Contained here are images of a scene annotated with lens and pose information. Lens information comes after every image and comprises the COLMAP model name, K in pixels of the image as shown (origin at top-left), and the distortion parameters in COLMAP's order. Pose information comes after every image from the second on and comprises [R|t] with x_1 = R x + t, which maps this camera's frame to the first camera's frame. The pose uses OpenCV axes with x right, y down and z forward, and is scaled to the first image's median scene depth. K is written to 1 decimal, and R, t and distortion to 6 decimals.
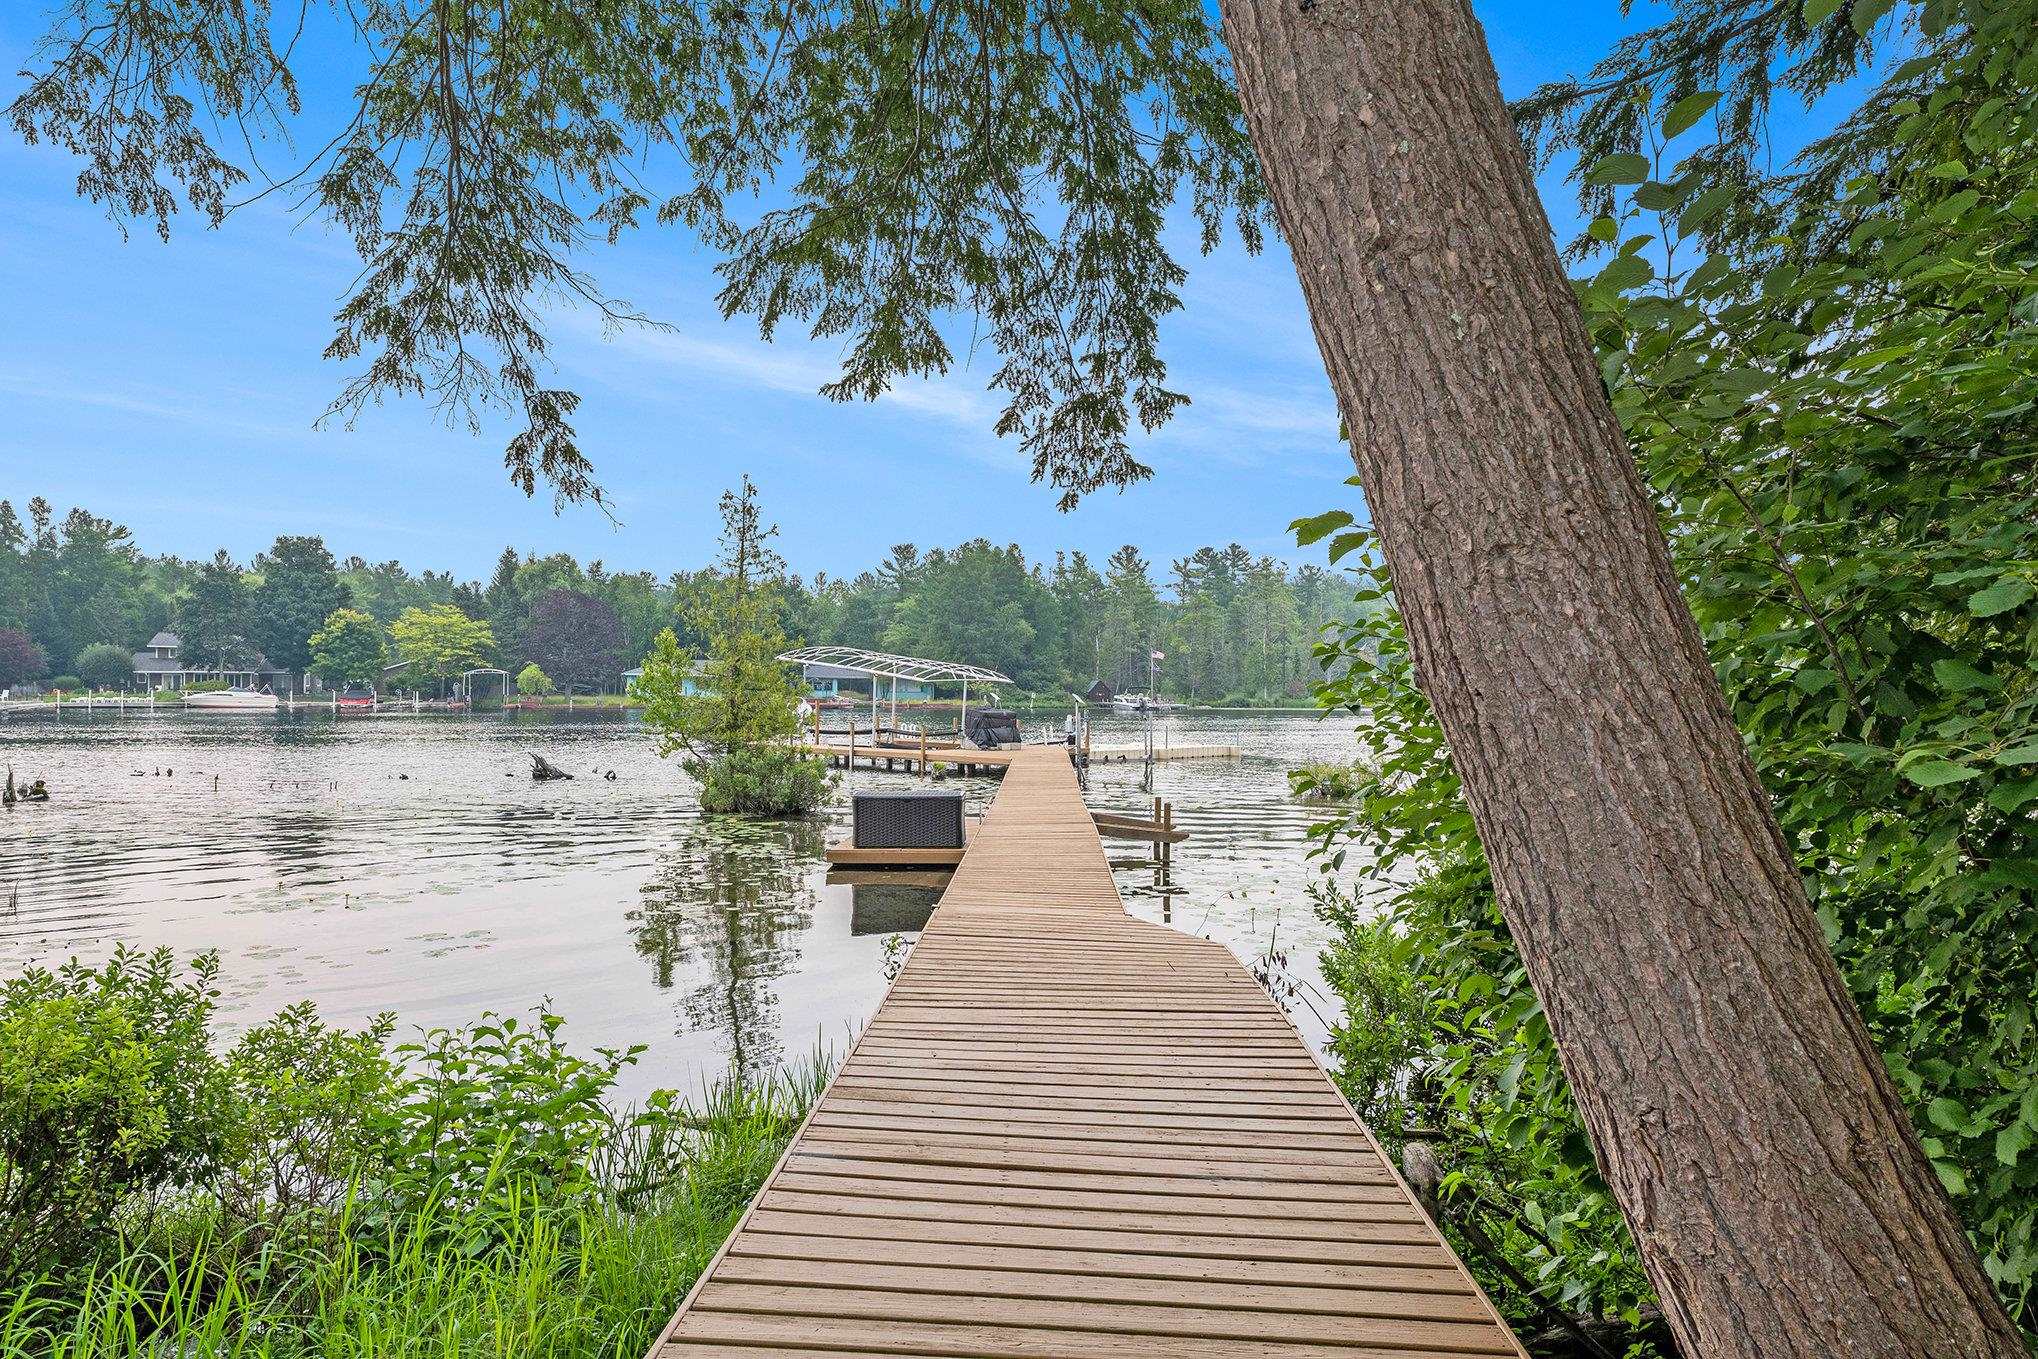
lens RADIAL K [[1410.3, 0, 1018.6], [0, 1410.3, 682.6], [0, 0, 1]] dist [0.000811, 0.000365]
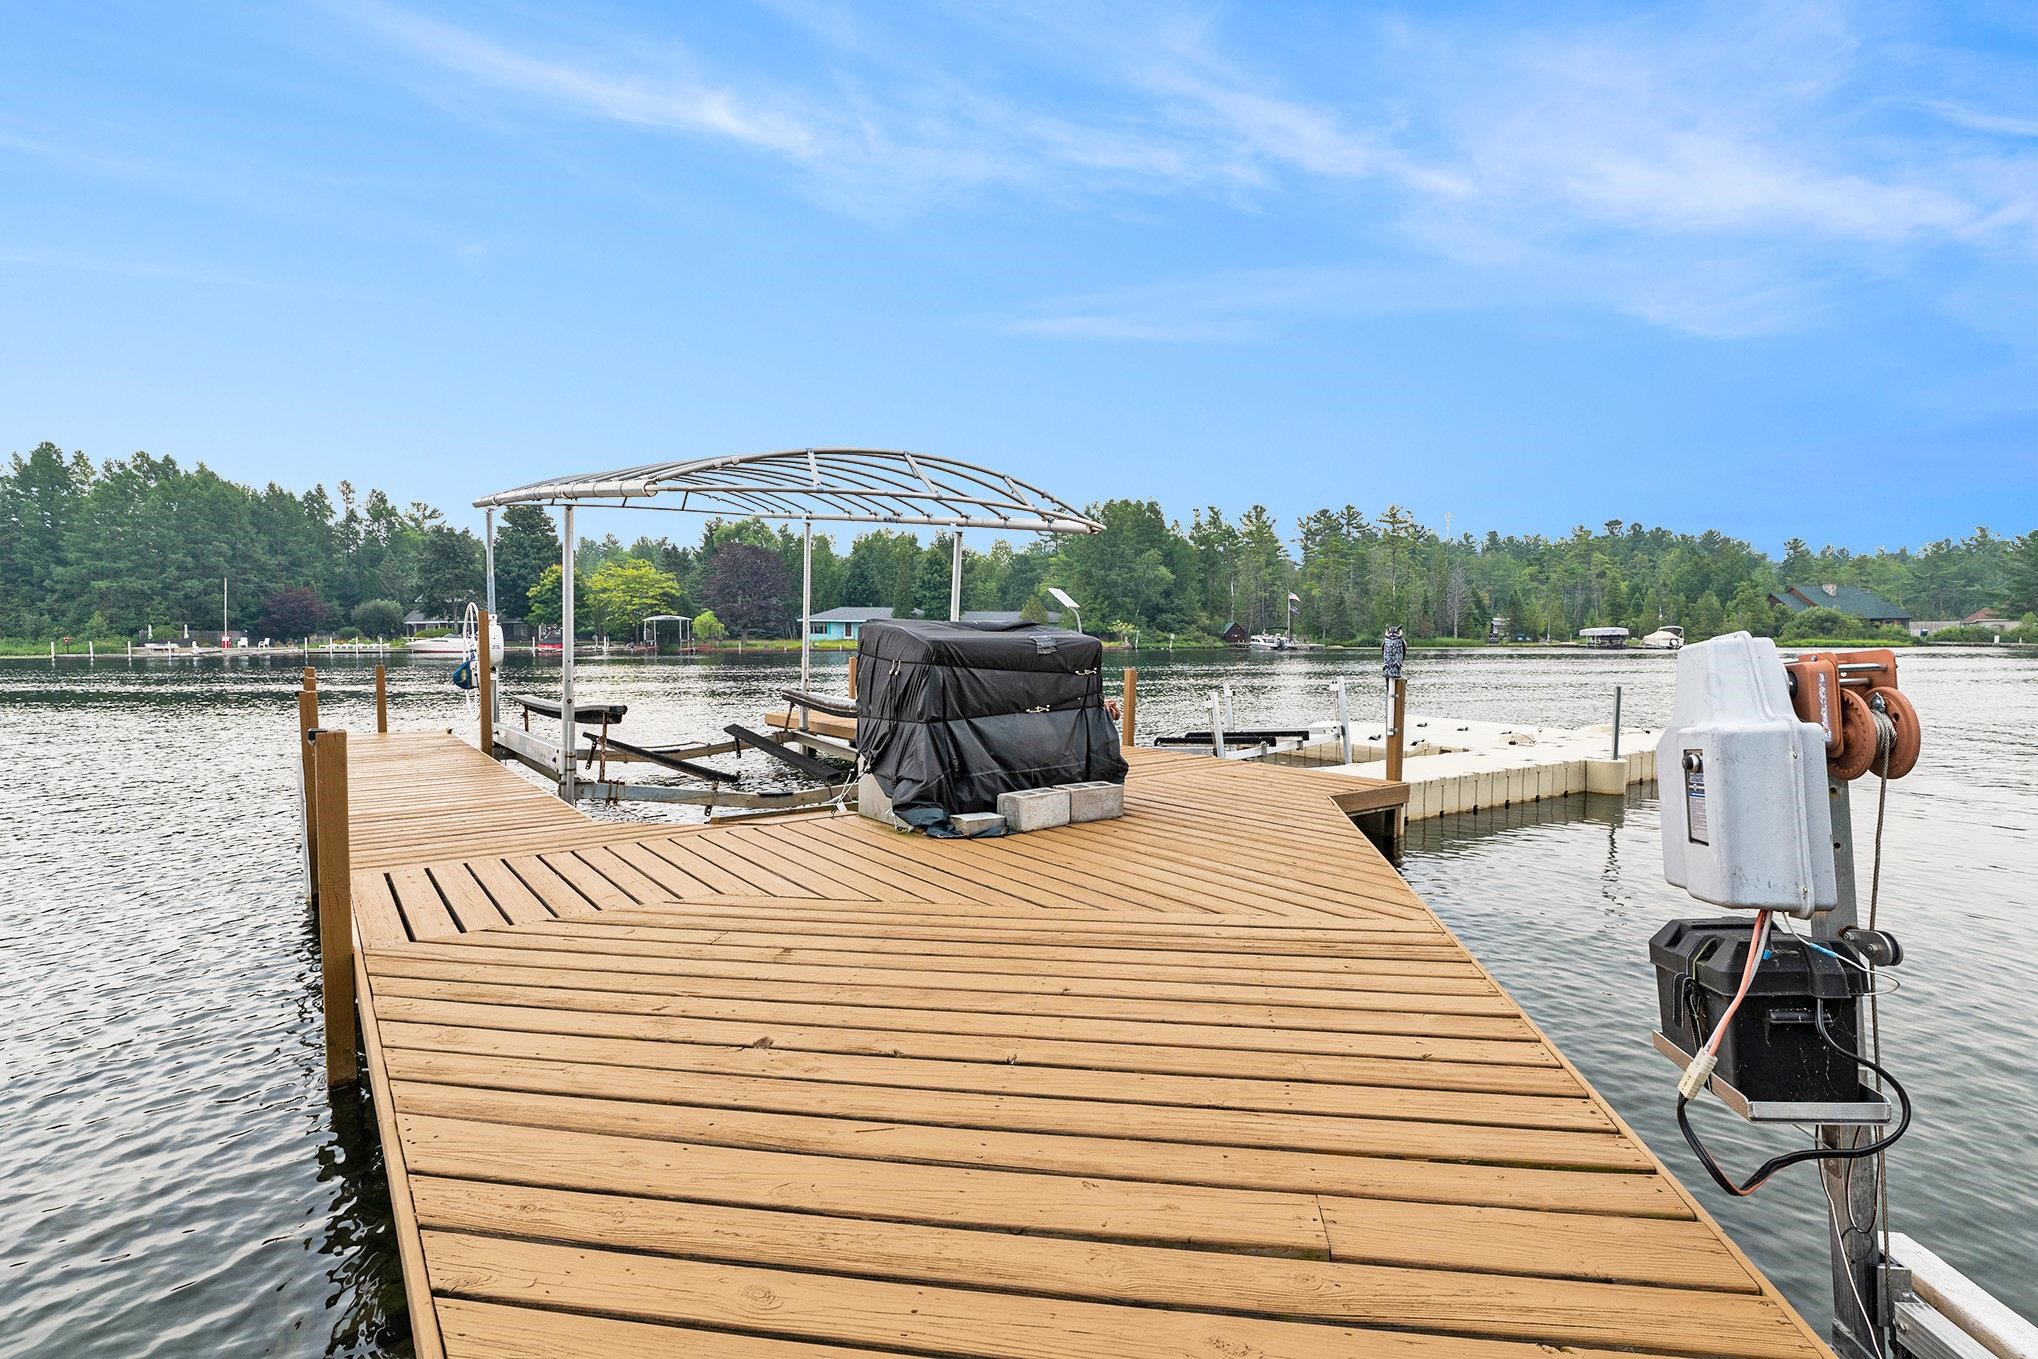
lens RADIAL K [[958.9, 0, 1016.6], [0, 958.9, 677.9], [0, 0, 1]] dist [0.001259, 0.000042]
pose [[0.988723, -0.001950, -0.149745, 0.002306], [0.008842, 0.998931, 0.045374, 0.006446], [0.149497, -0.046187, 0.987683, 0.270075]]
